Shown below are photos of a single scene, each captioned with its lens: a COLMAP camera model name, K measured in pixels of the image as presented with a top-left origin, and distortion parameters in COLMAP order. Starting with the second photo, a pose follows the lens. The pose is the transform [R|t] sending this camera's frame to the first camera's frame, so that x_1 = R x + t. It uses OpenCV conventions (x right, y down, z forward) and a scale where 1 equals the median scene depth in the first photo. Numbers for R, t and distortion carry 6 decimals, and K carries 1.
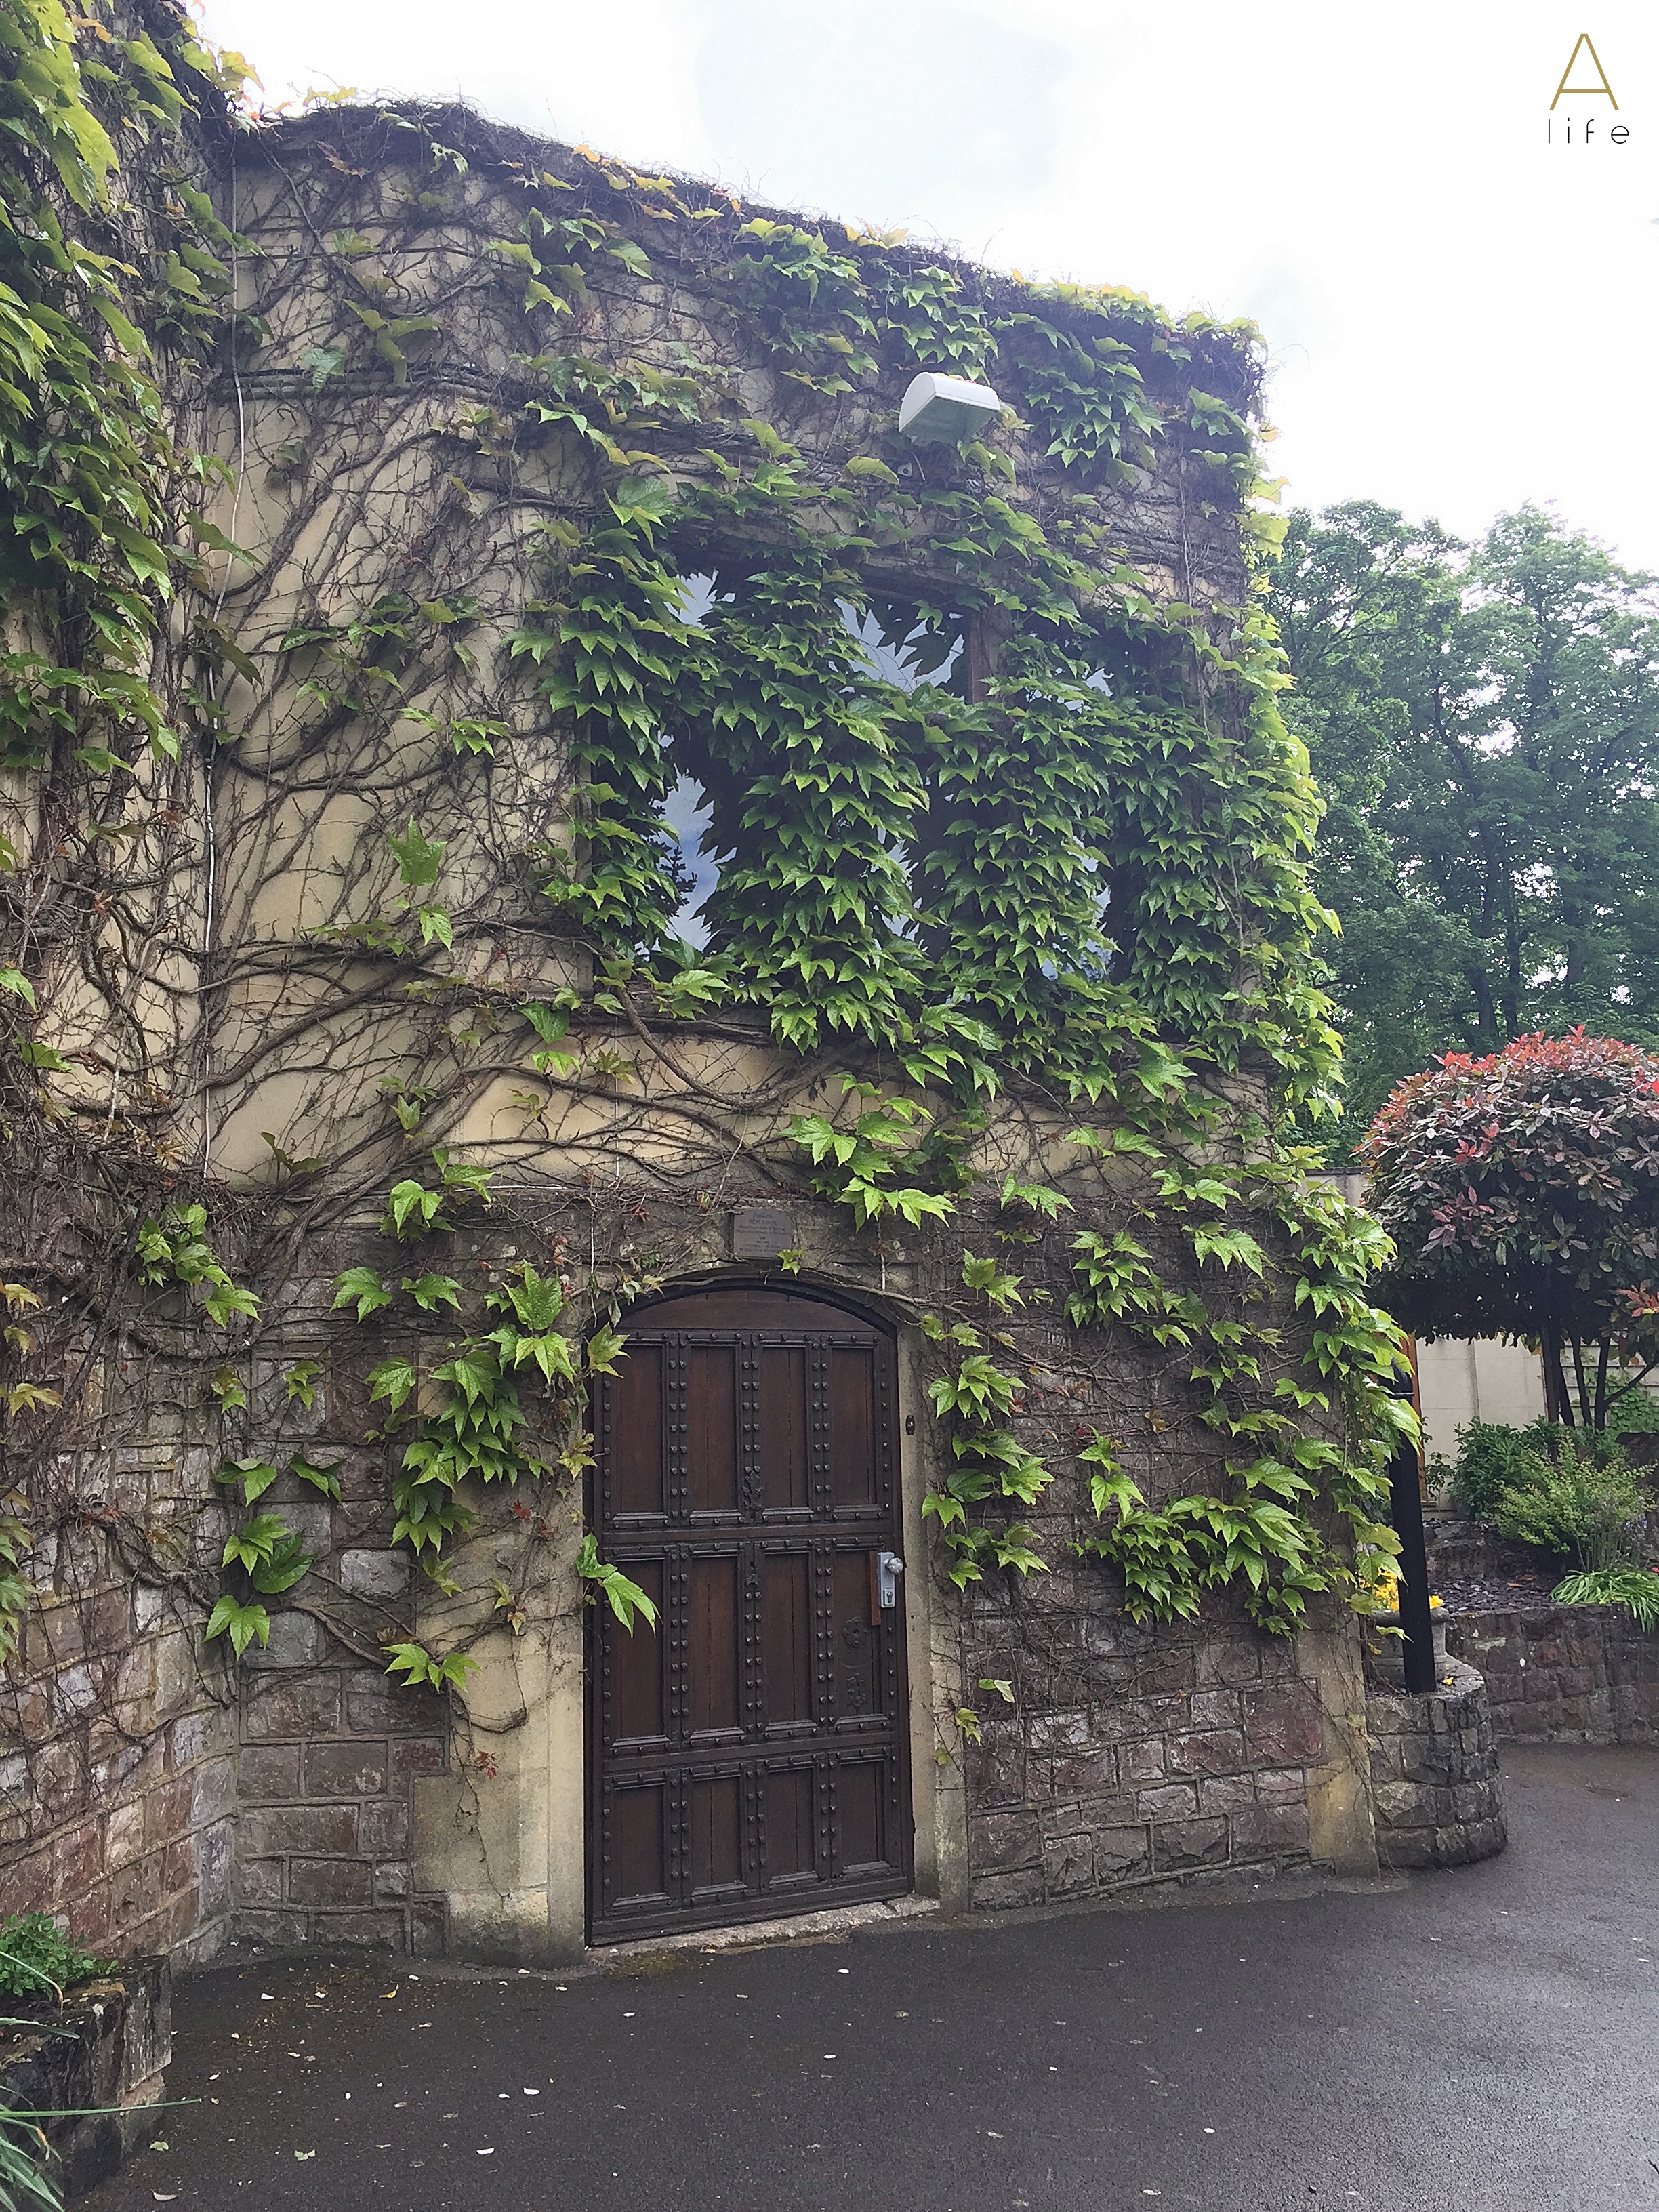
lens RADIAL K [[1903.7, 0, 822.8], [0, 1903.7, 1104.4], [0, 0, 1]] dist [0.032805, 0.007693]
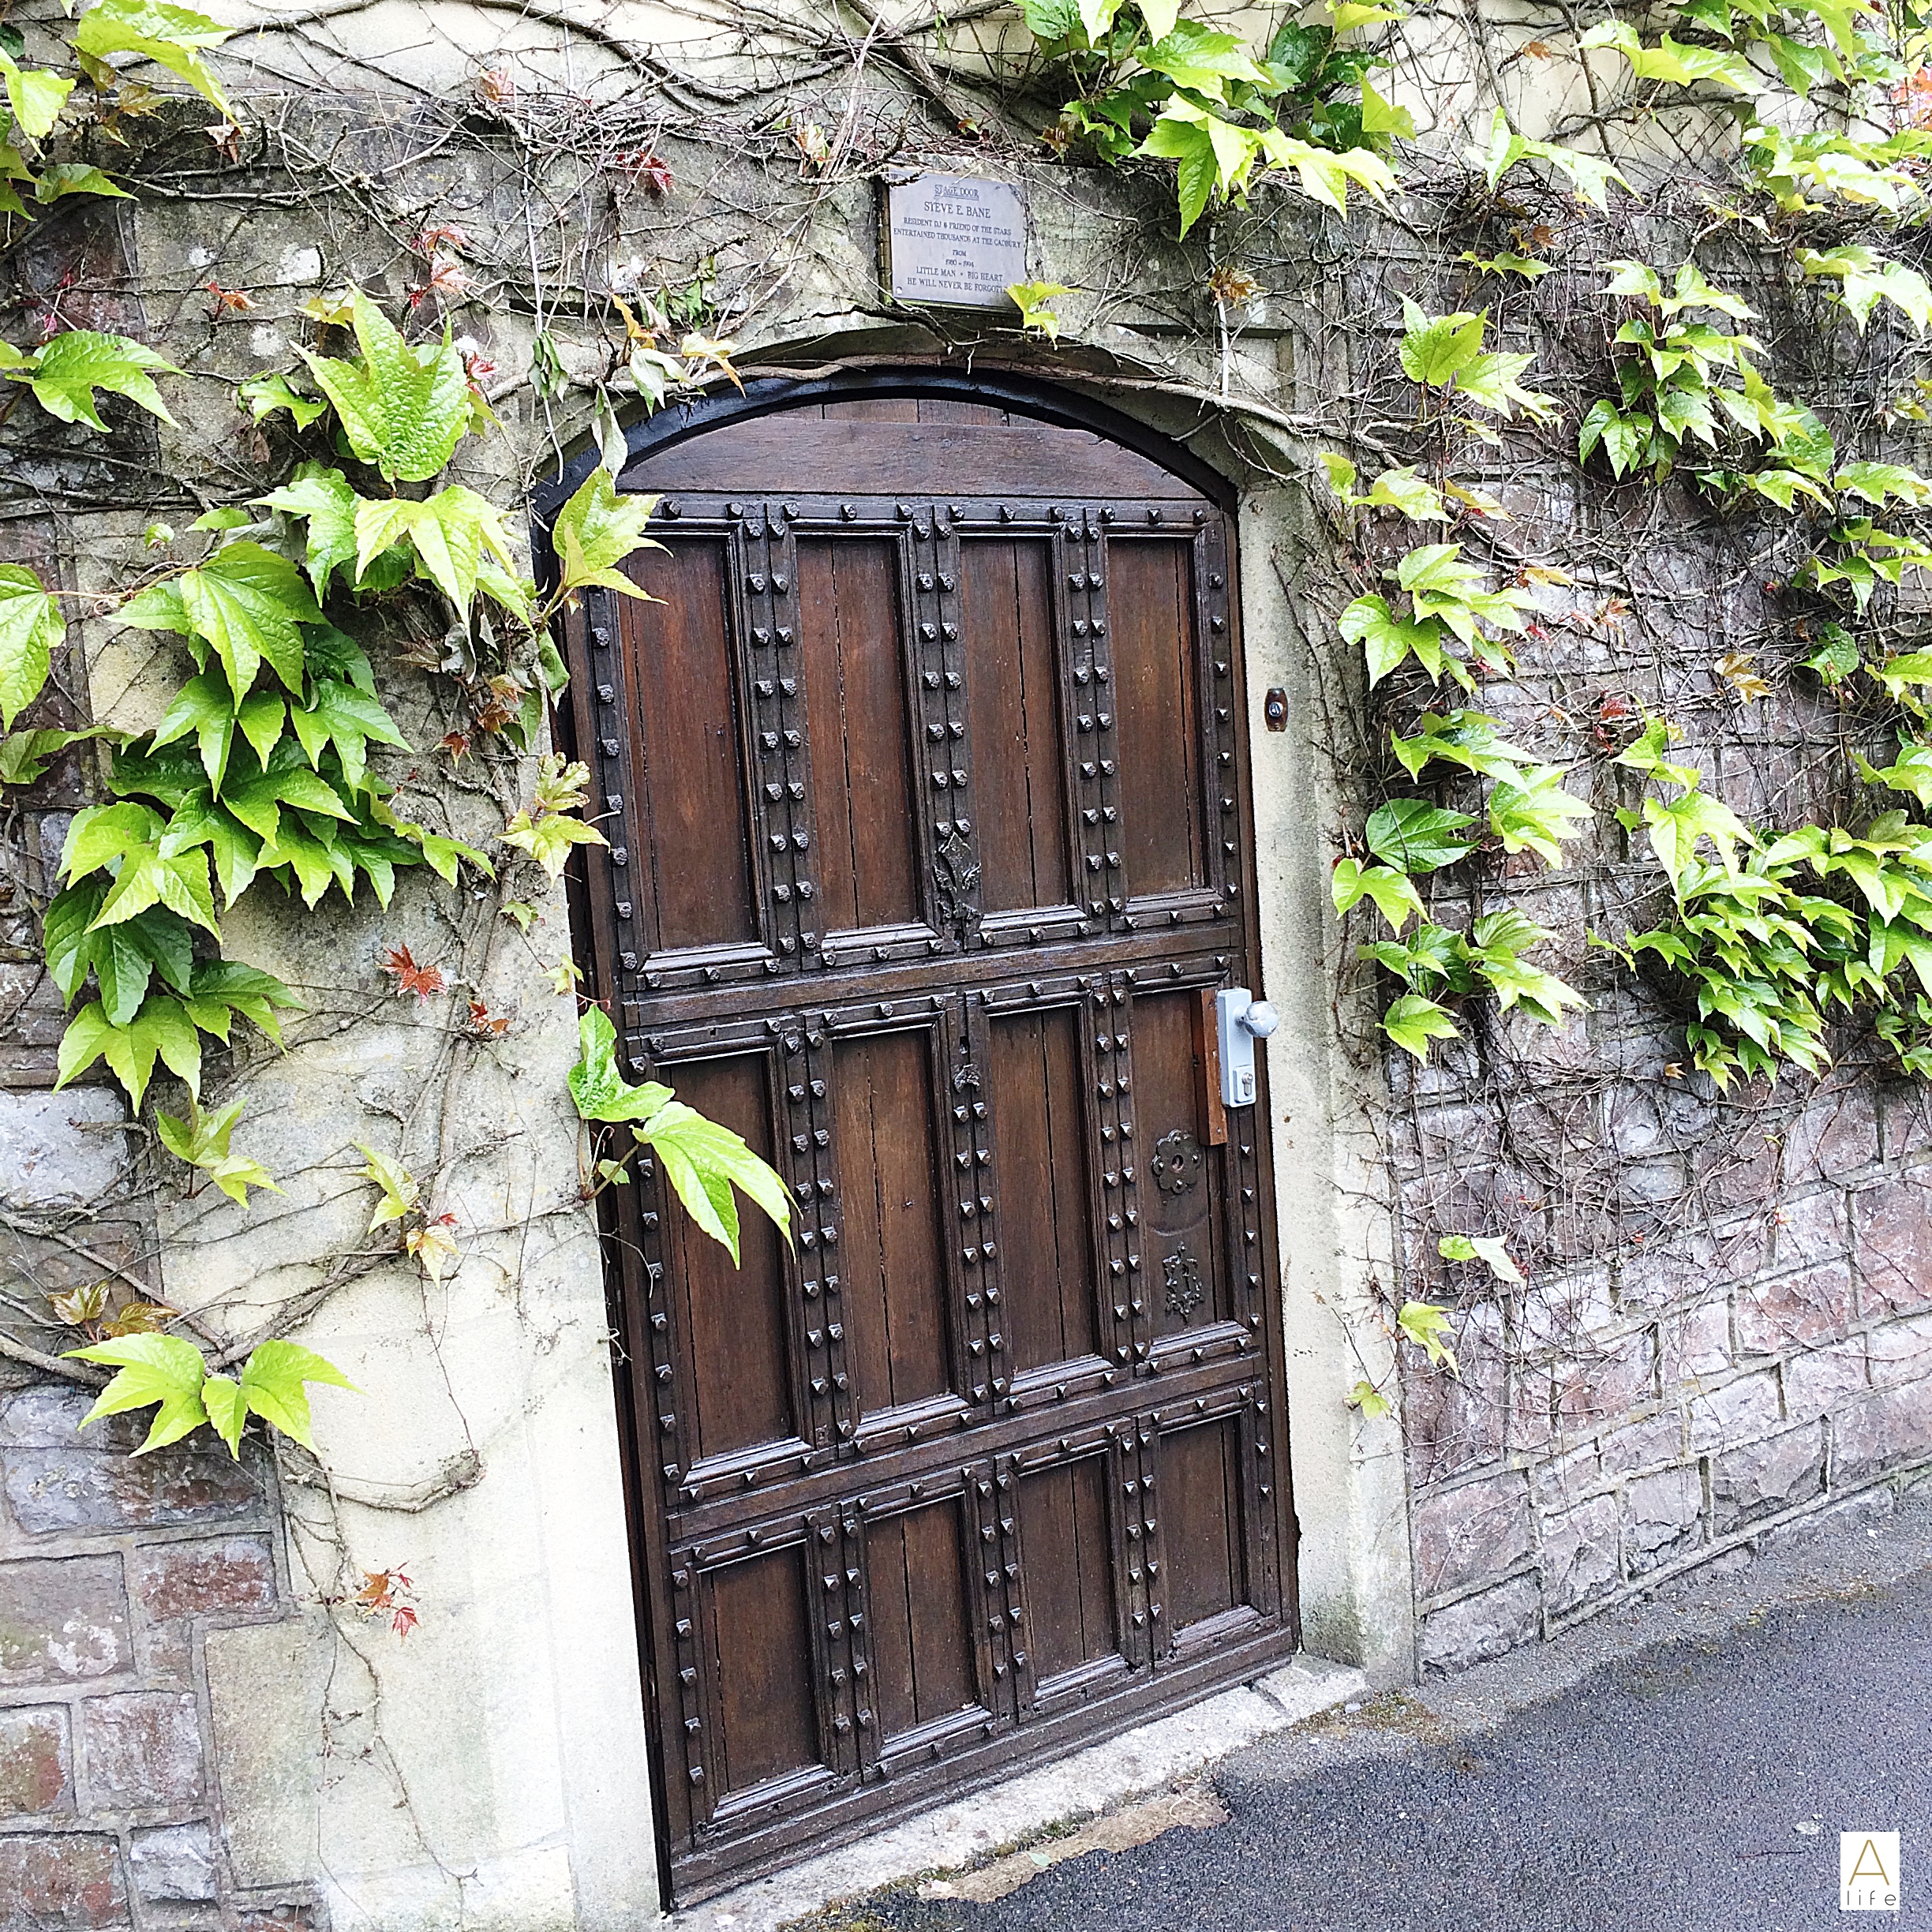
lens RADIAL K [[2122.7, 0, 967.9], [0, 2122.7, 963.6], [0, 0, 1]] dist [0.045678, 0.000000]
pose [[0.990172, -0.061951, 0.125389, -0.095442], [0.026526, 0.963457, 0.266546, 0.095399], [-0.137320, -0.260600, 0.955631, 0.543265]]
